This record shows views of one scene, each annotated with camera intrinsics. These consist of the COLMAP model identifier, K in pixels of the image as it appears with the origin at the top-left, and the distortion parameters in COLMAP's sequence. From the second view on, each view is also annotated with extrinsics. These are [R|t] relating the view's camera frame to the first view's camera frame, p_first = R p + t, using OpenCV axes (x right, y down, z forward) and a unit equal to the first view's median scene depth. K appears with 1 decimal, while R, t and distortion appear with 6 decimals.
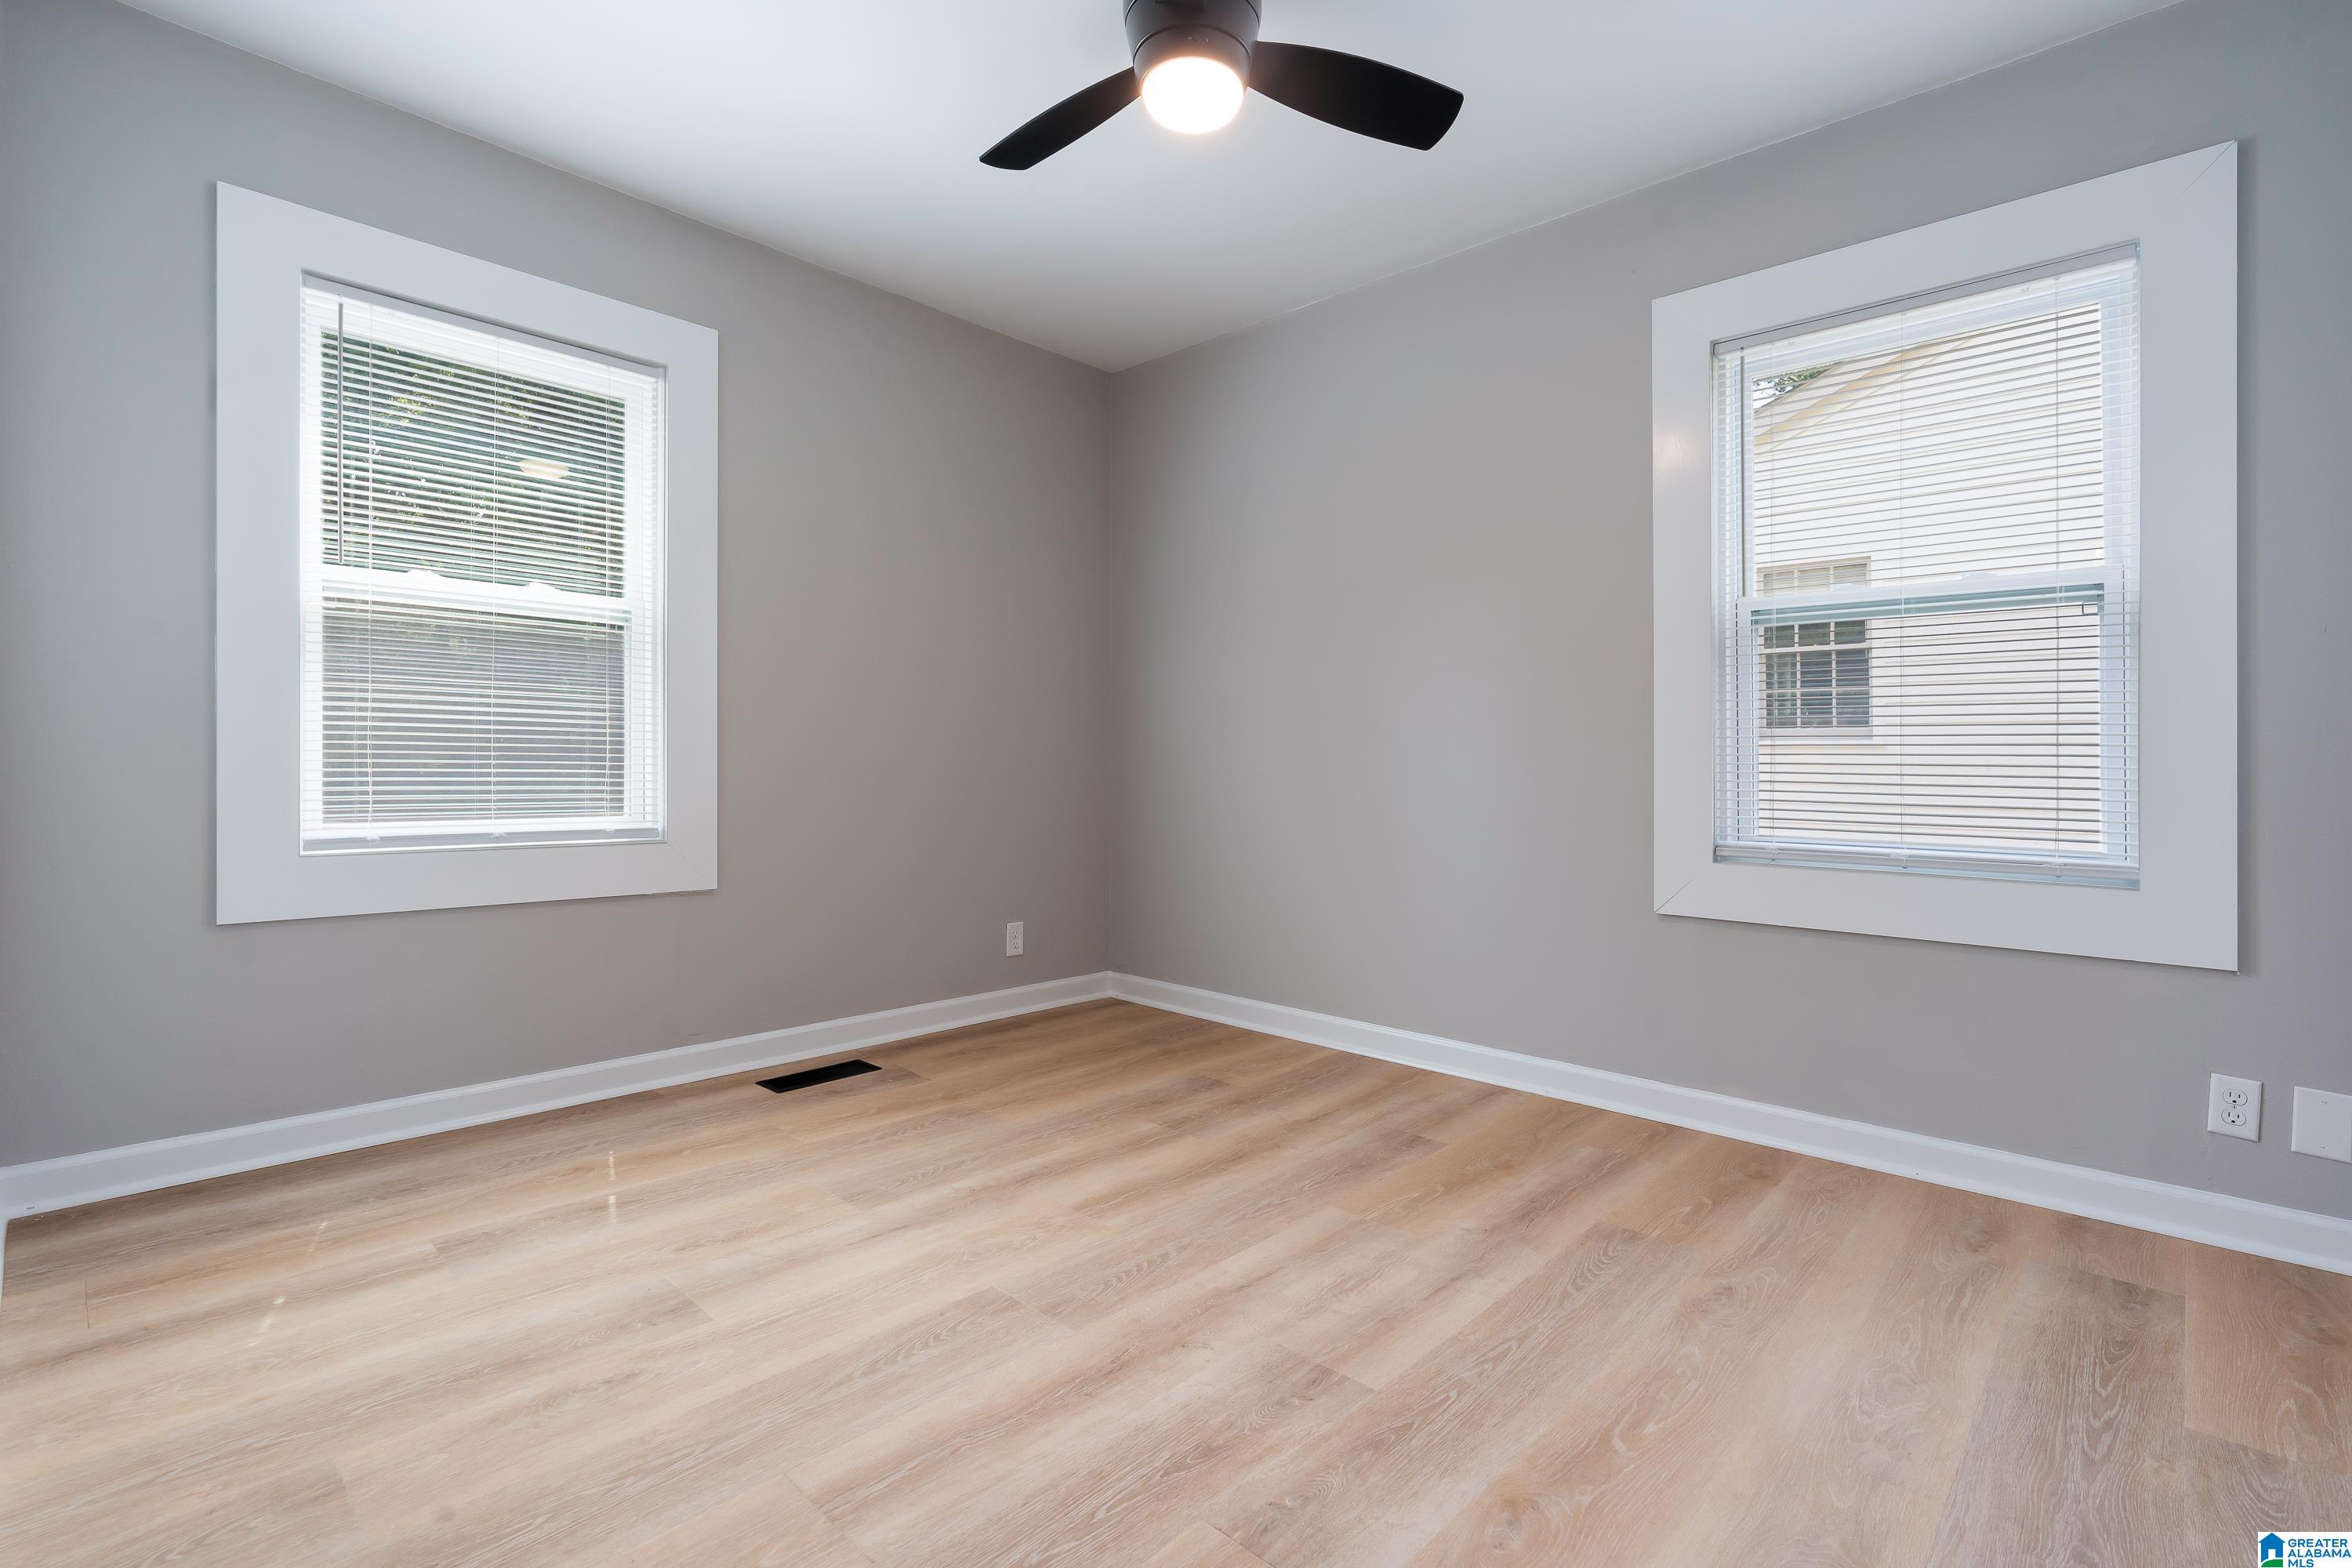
lens RADIAL K [[1102.8, 0, 1176.0], [0, 1102.8, 784.0], [0, 0, 1]] dist [-0.001855, 0.000272]
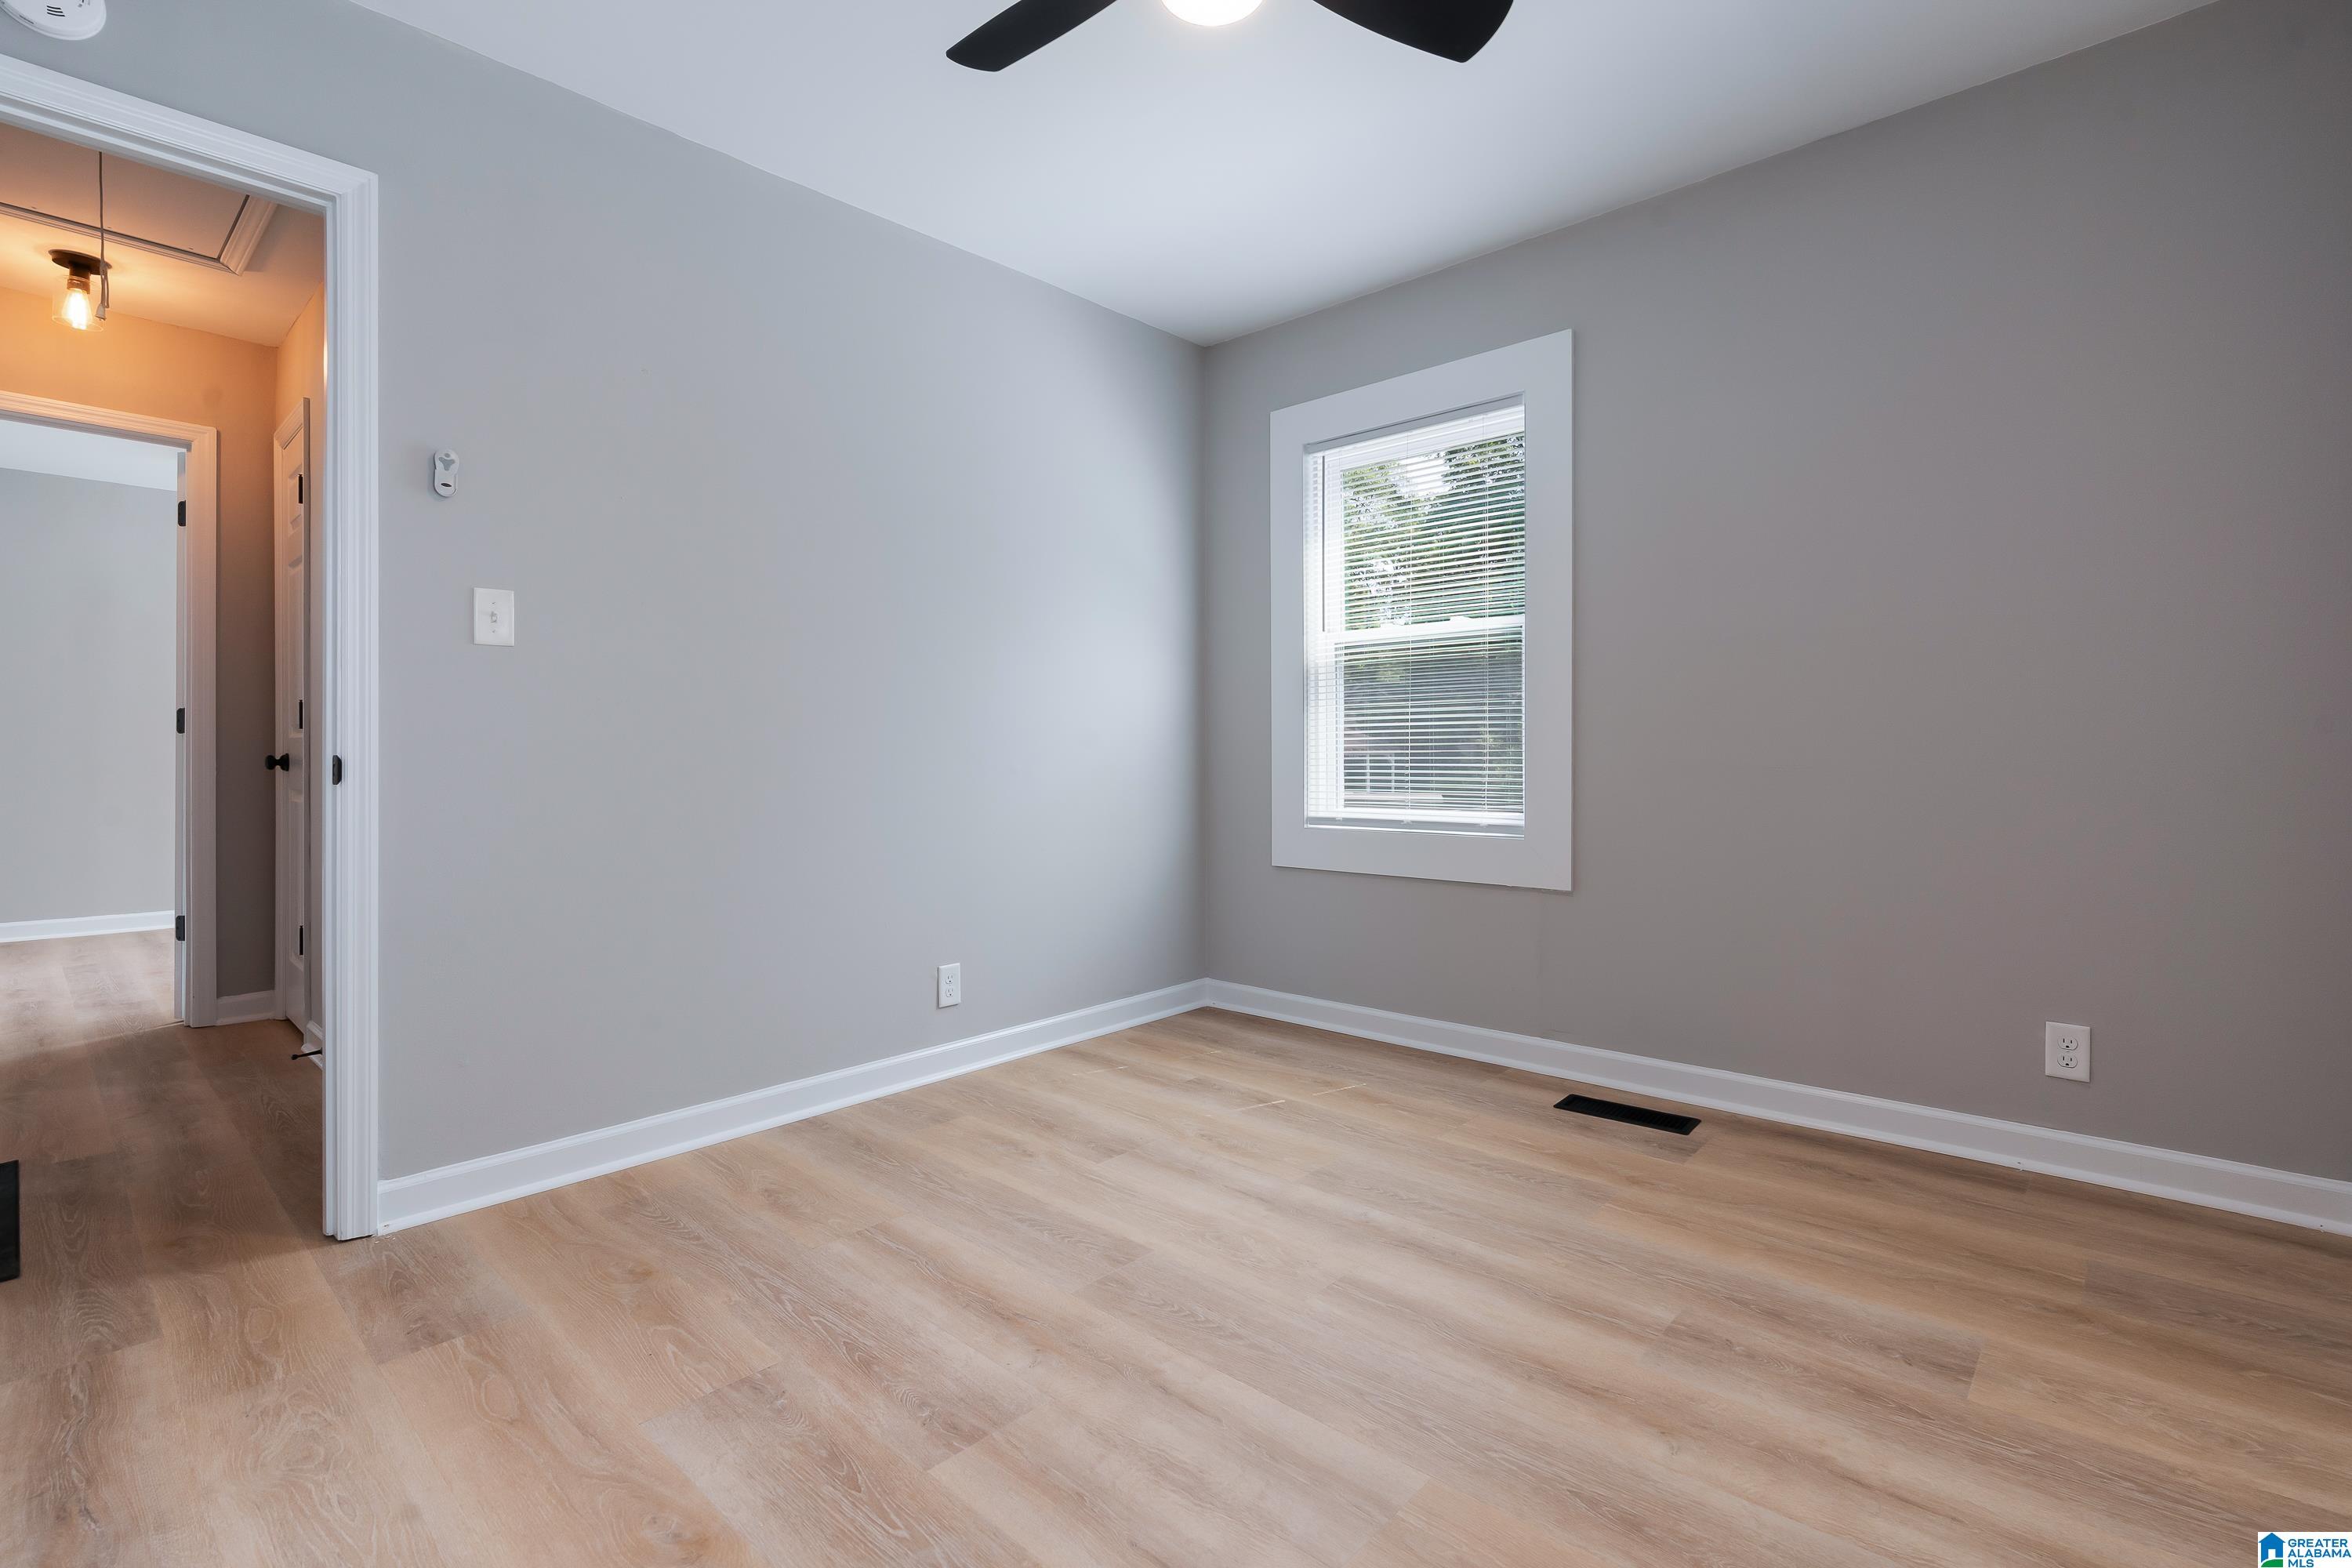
lens RADIAL K [[1060.7, 0, 1133.8], [0, 1060.7, 776.1], [0, 0, 1]] dist [-0.009865, 0.000452]
pose [[-0.011491, 0.003496, -0.999928, 0.712286], [-0.013045, 0.999908, 0.003645, -0.007946], [0.999849, 0.013086, -0.011445, 0.813354]]
